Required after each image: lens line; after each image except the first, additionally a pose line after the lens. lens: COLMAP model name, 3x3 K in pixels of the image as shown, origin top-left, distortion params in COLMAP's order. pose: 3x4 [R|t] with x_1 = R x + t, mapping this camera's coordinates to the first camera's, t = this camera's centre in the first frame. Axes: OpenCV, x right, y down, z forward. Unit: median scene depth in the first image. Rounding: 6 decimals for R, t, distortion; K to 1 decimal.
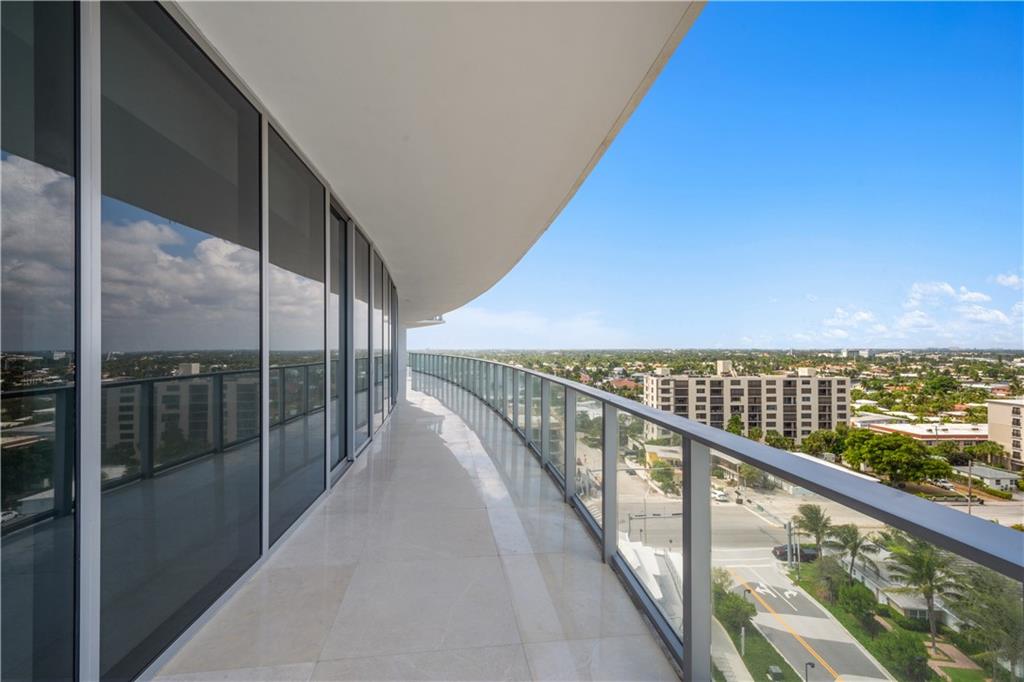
lens RADIAL K [[454.6, 0, 512.0], [0, 454.6, 341.0], [0, 0, 1]] dist [0.000008, 0.000093]
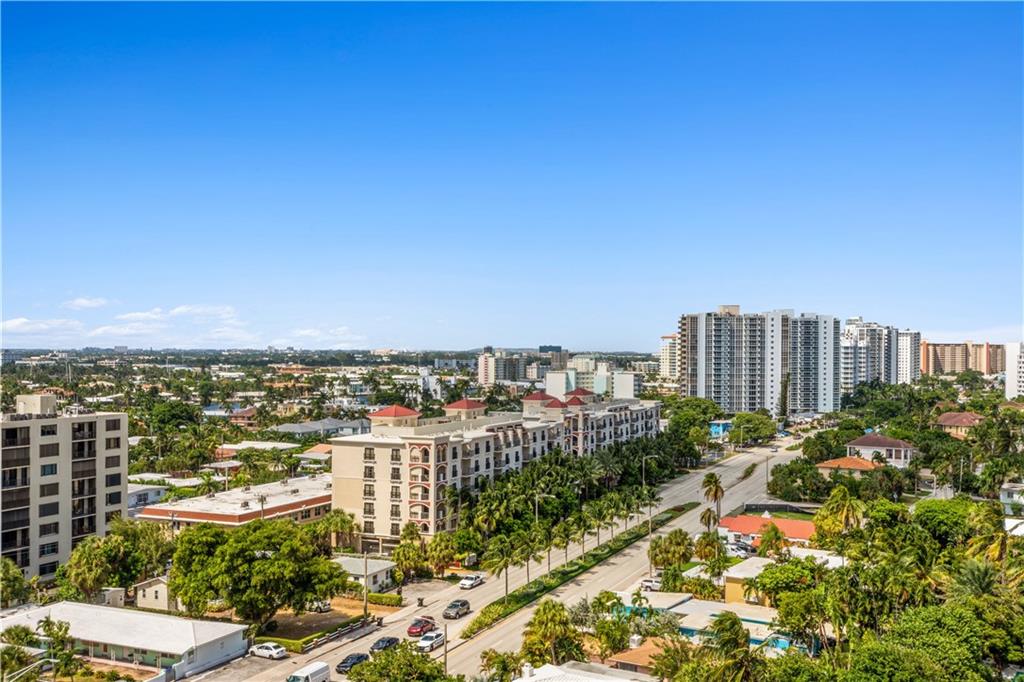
lens RADIAL K [[1021.0, 0, 512.0], [0, 1021.0, 341.0], [0, 0, 1]] dist [0.014327, 0.004629]
pose [[0.419140, 0.008971, 0.907877, -0.037895], [-0.017304, 0.999848, -0.001891, 0.002410], [-0.907757, -0.014917, 0.419232, 0.212599]]
